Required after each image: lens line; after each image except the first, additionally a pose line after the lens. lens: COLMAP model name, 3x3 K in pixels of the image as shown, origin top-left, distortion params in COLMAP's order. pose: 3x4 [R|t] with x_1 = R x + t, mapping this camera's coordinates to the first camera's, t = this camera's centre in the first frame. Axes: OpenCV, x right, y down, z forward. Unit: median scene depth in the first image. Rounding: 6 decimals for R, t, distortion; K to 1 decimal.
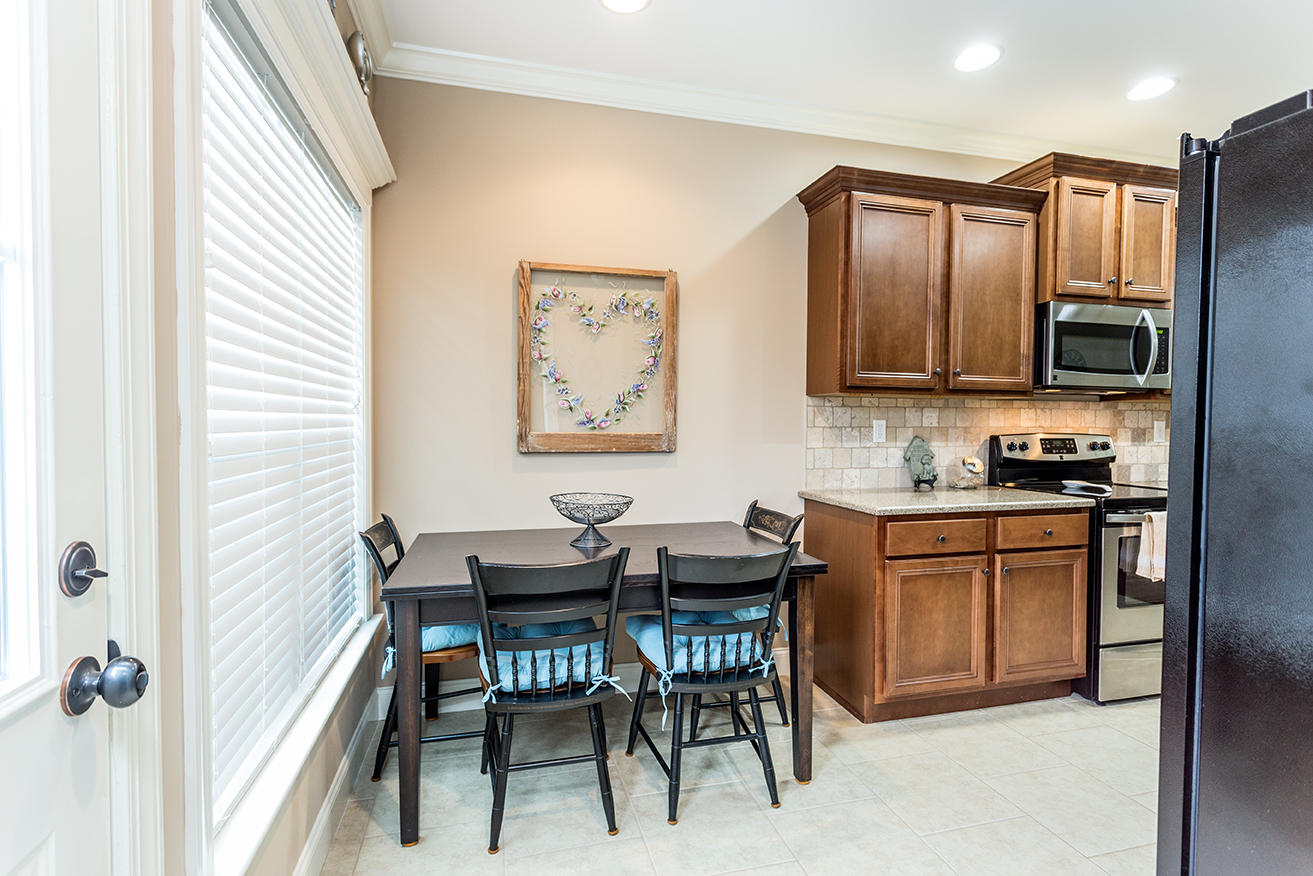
lens RADIAL K [[629.5, 0, 656.5], [0, 629.5, 438.0], [0, 0, 1]] dist [-0.001112, -0.000168]
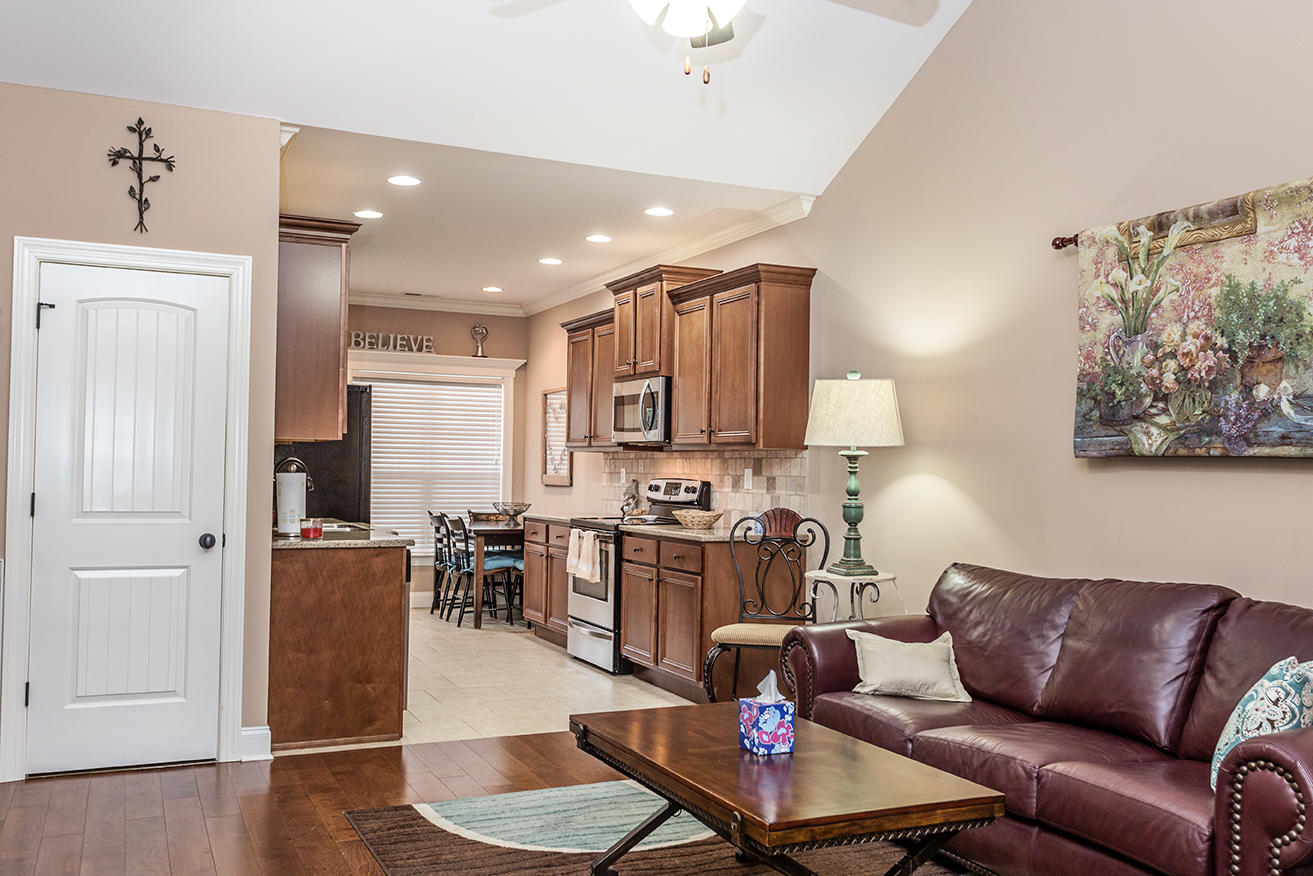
lens RADIAL K [[1137.5, 0, 656.5], [0, 1137.5, 438.0], [0, 0, 1]] dist [0.001918, 0.000218]
pose [[0.180677, -0.030730, -0.983062, 2.634372], [-0.038763, 0.998513, -0.038337, 0.000245], [0.982778, 0.045033, 0.179217, 0.531686]]
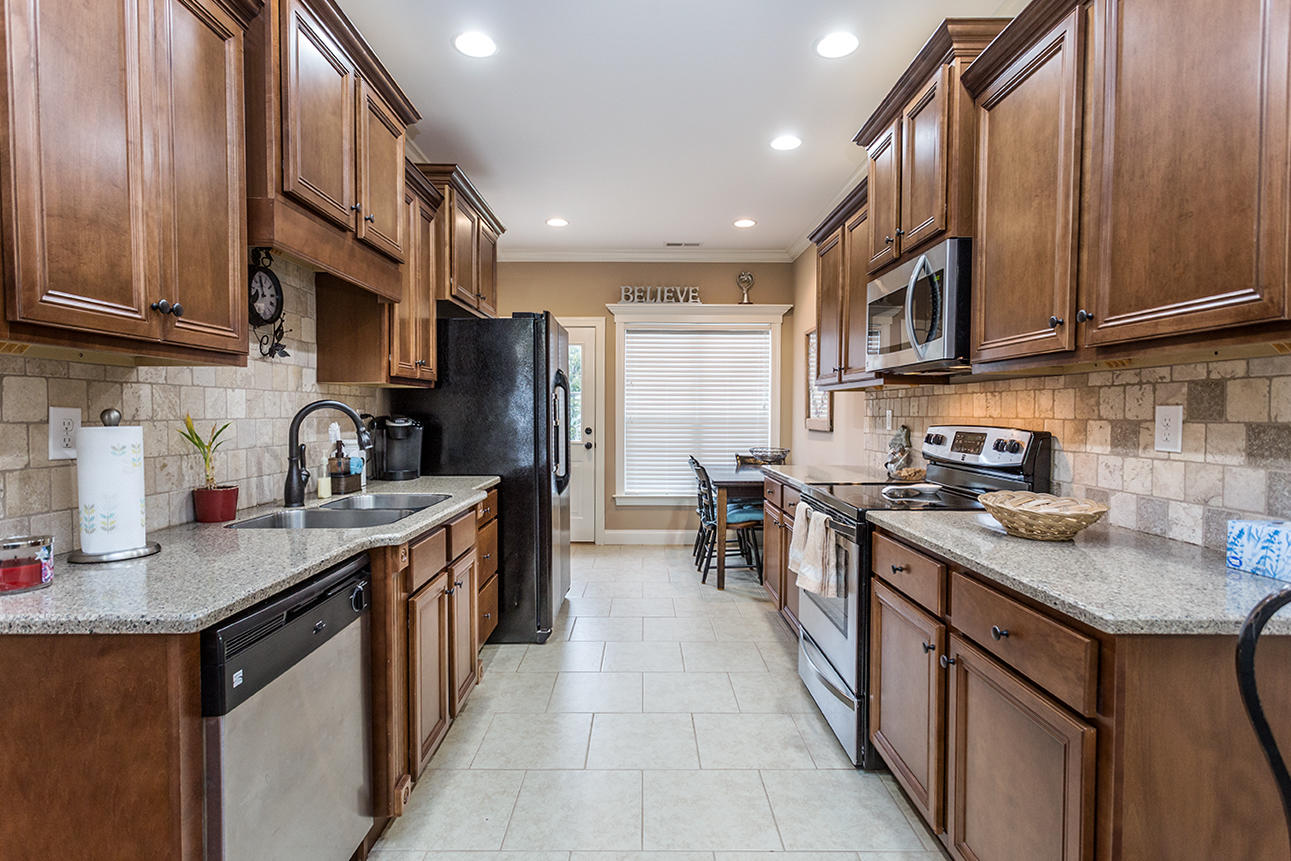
lens RADIAL K [[619.0, 0, 645.5], [0, 619.0, 430.5], [0, 0, 1]] dist [-0.001112, -0.000168]
pose [[-0.251329, 0.021544, -0.967662, 1.351647], [-0.028146, 0.999167, 0.029556, -0.011382], [0.967492, 0.034665, -0.250513, 0.761442]]
